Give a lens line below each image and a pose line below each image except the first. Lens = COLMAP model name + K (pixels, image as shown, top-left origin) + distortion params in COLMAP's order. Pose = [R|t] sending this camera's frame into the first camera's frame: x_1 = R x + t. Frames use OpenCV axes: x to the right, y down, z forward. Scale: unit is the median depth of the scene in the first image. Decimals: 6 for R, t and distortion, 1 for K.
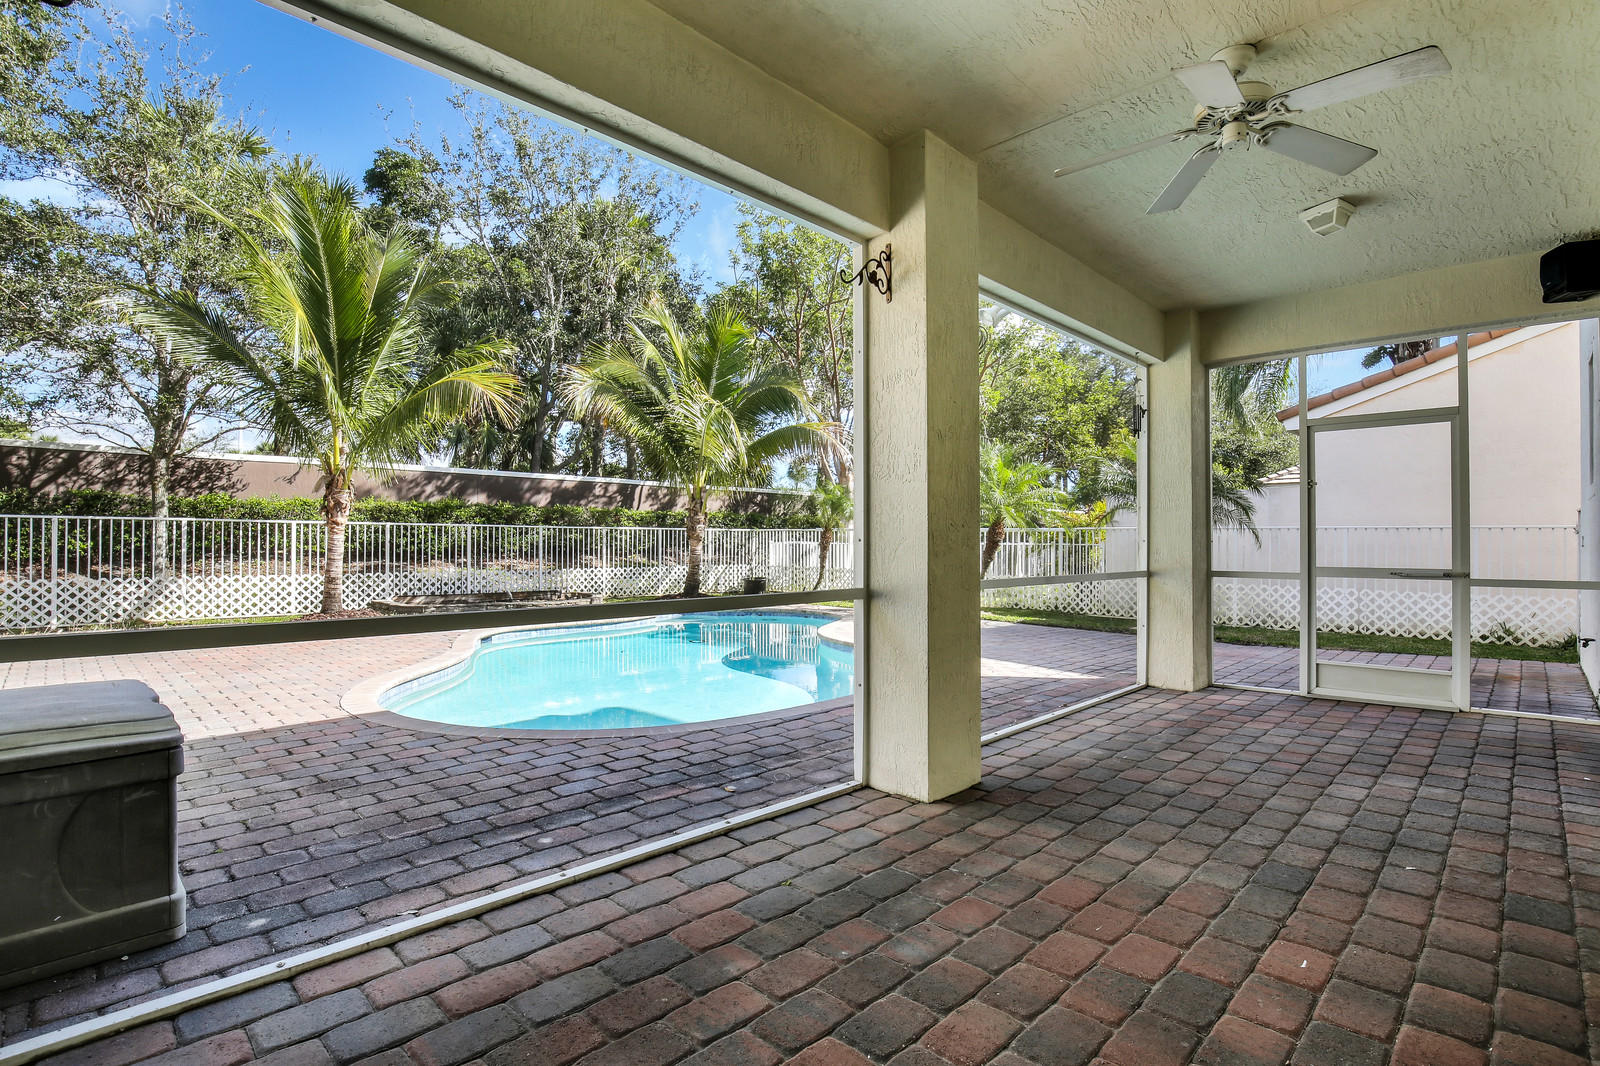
lens RADIAL K [[733.3, 0, 793.1], [0, 733.3, 533.2], [0, 0, 1]] dist [0.003643, 0.000227]
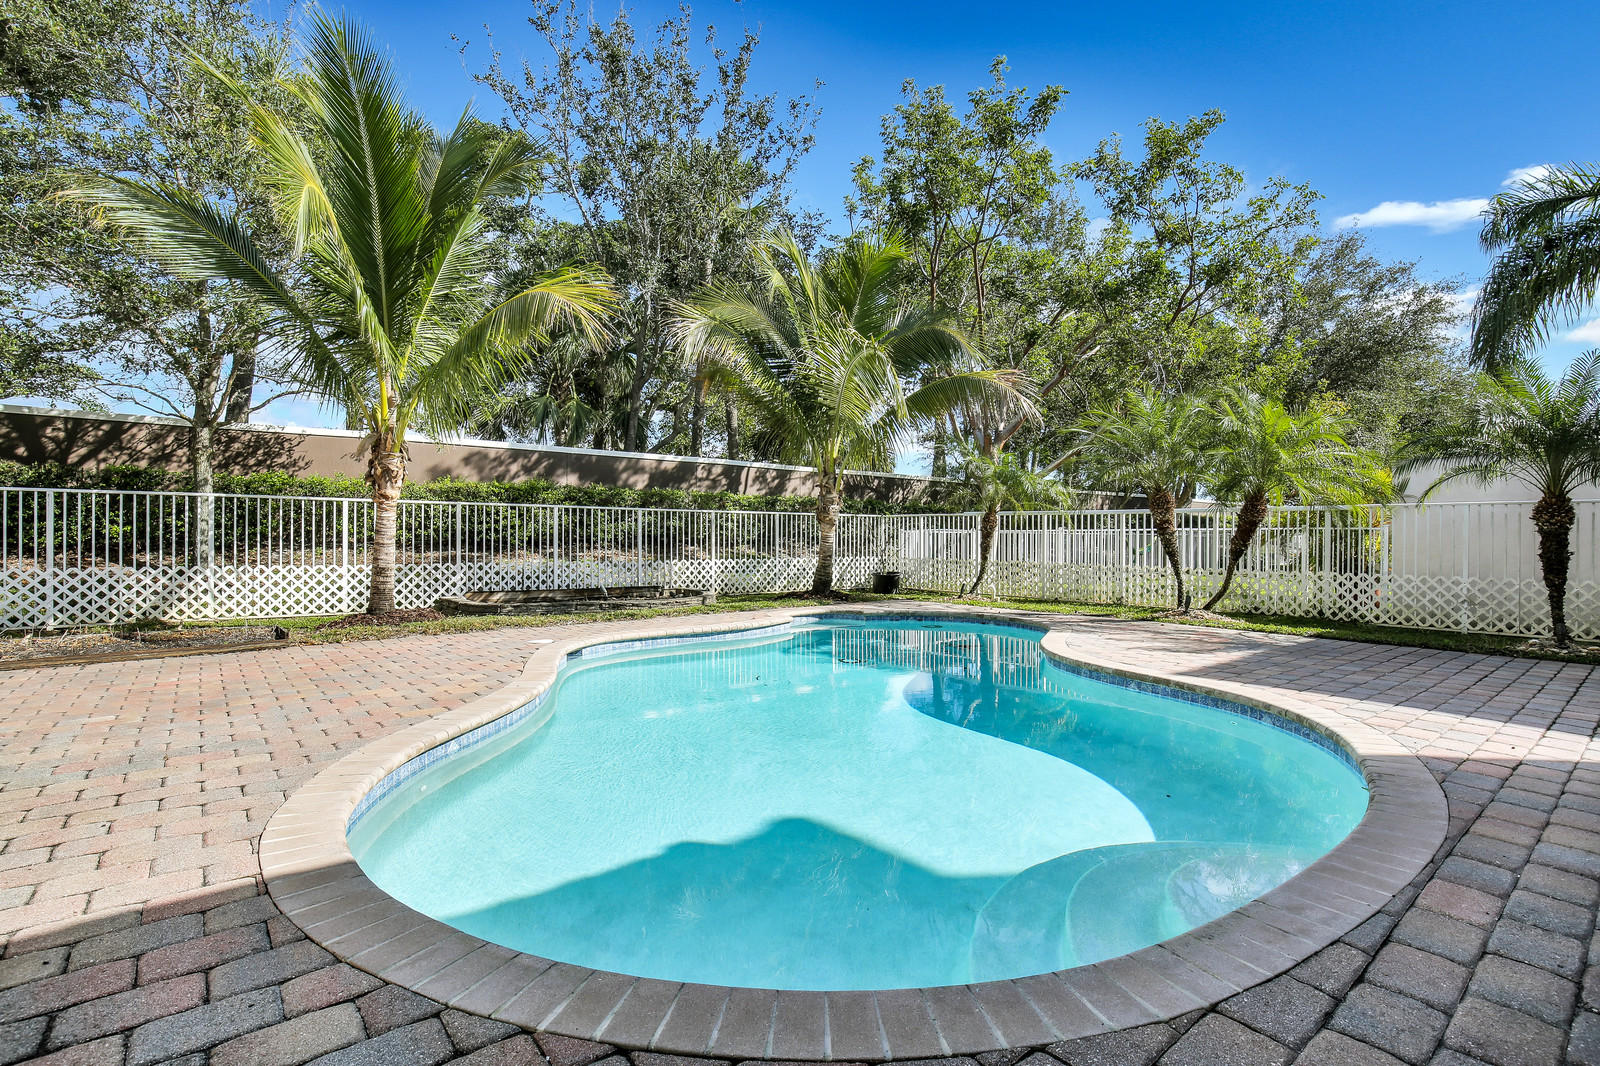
lens RADIAL K [[733.3, 0, 807.2], [0, 733.3, 539.0], [0, 0, 1]] dist [0.003643, 0.000227]
pose [[0.995584, -0.000131, -0.093872, -0.084450], [0.001331, 0.999918, 0.012725, 0.015684], [0.093862, -0.012794, 0.995503, 0.207623]]
